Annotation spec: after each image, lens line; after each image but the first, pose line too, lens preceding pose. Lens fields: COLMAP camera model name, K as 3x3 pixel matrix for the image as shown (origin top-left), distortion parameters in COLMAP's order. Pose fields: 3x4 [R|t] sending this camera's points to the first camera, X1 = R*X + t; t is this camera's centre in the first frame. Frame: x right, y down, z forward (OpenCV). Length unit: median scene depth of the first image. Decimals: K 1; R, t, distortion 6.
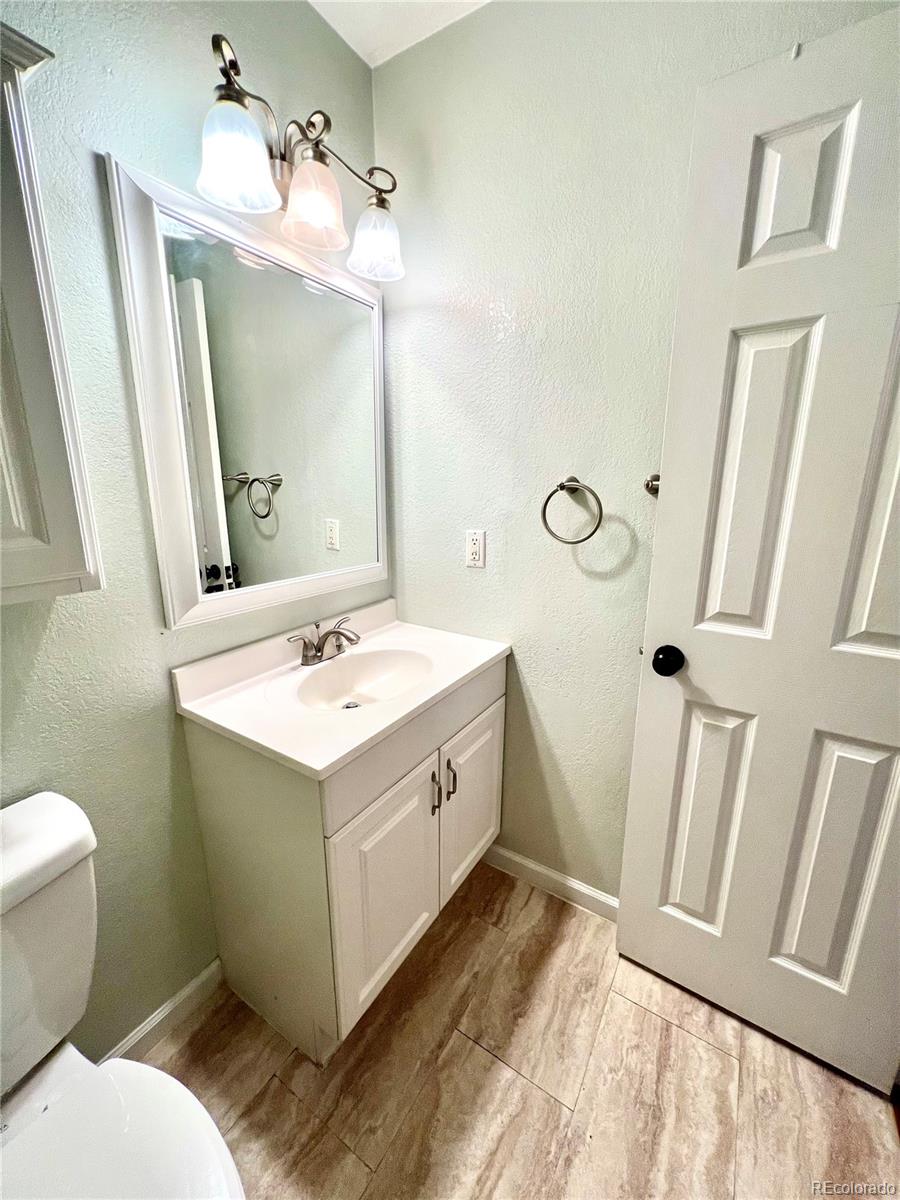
lens RADIAL K [[480.7, 0, 450.0], [0, 480.7, 600.0], [0, 0, 1]] dist [-0.000885, 0.000004]
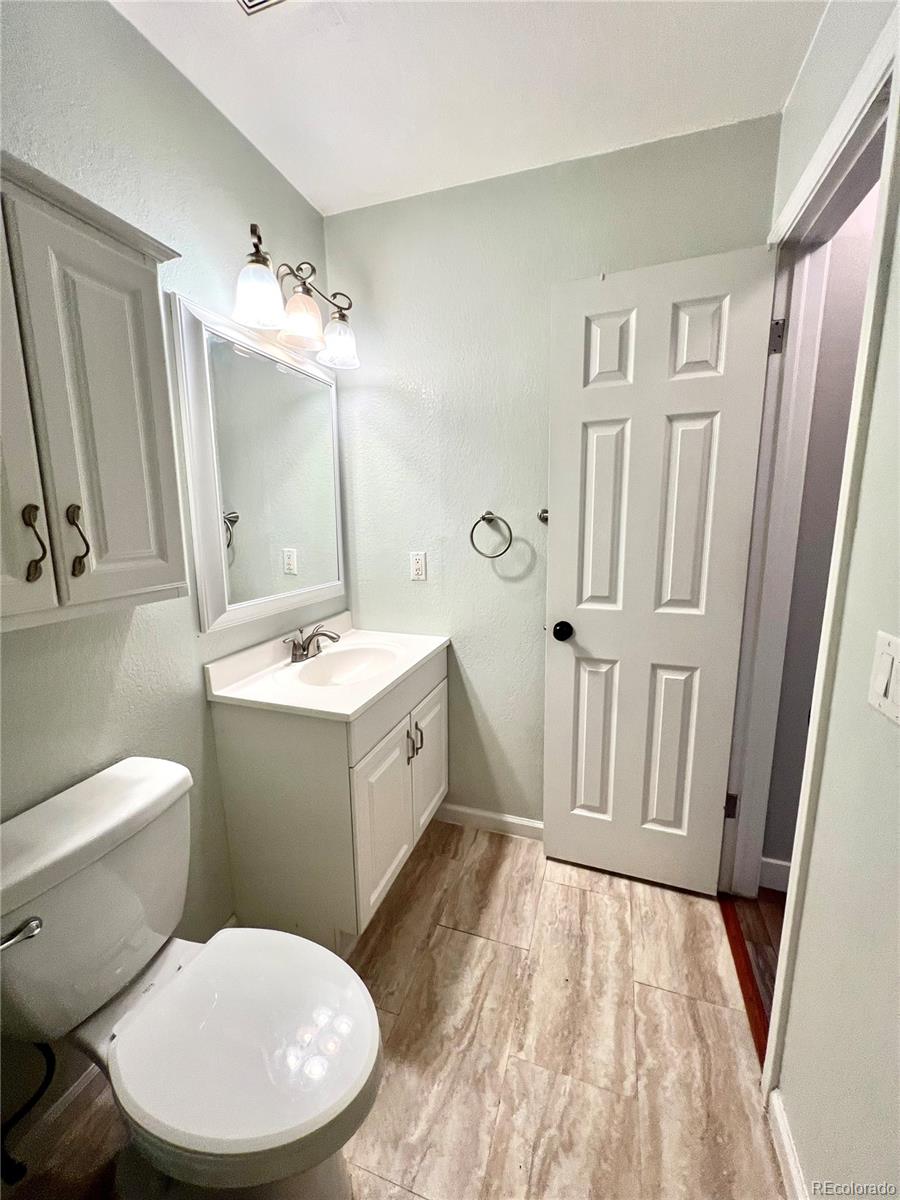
lens RADIAL K [[480.7, 0, 450.0], [0, 480.7, 600.0], [0, 0, 1]] dist [-0.000885, 0.000004]
pose [[0.972270, -0.056018, 0.227054, -0.207246], [0.070937, 0.995788, -0.058081, 0.084661], [-0.222844, 0.072577, 0.972149, -0.358429]]
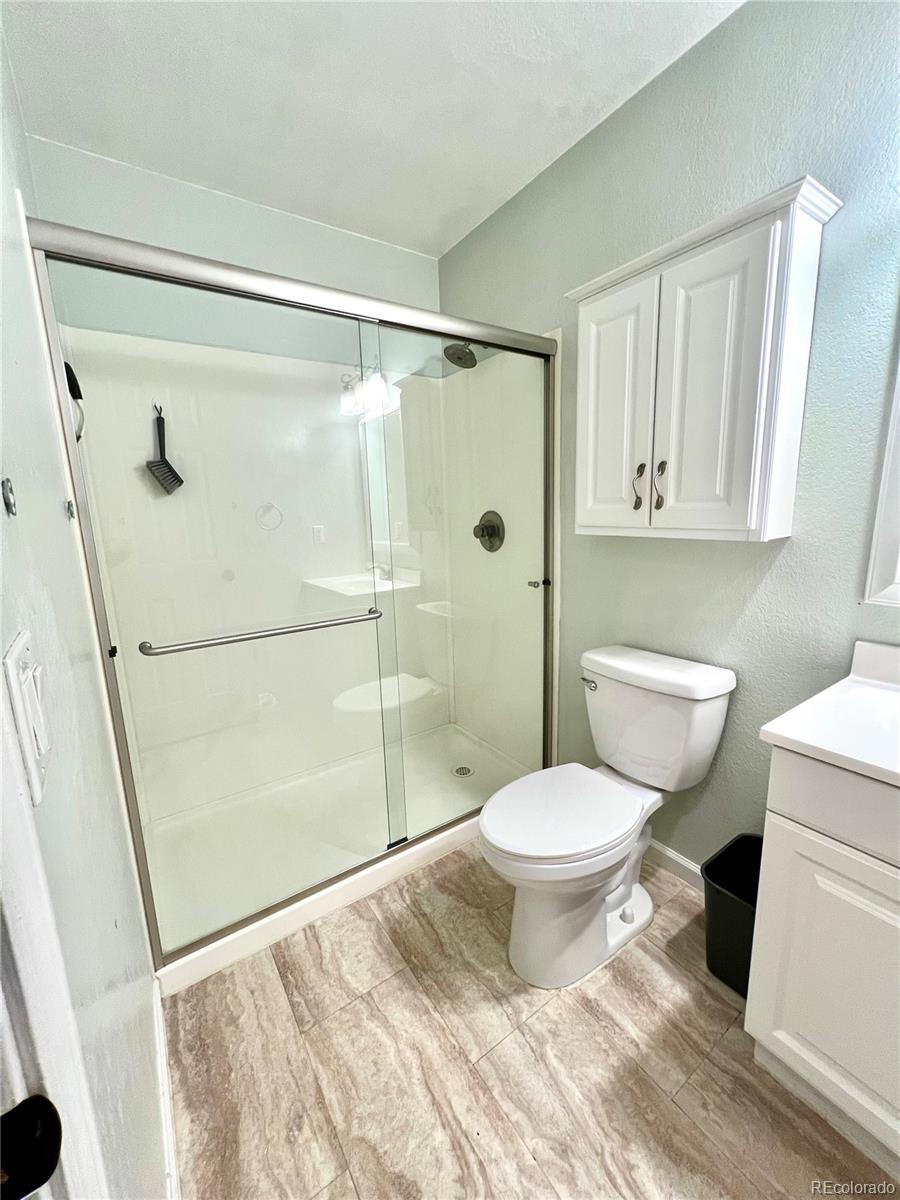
lens RADIAL K [[480.7, 0, 450.0], [0, 480.7, 600.0], [0, 0, 1]] dist [-0.000885, 0.000004]
pose [[-0.400967, 0.182437, -0.897743, 0.643344], [-0.192328, 0.941365, 0.277204, -0.051194], [0.895676, 0.283811, -0.342369, 0.484188]]
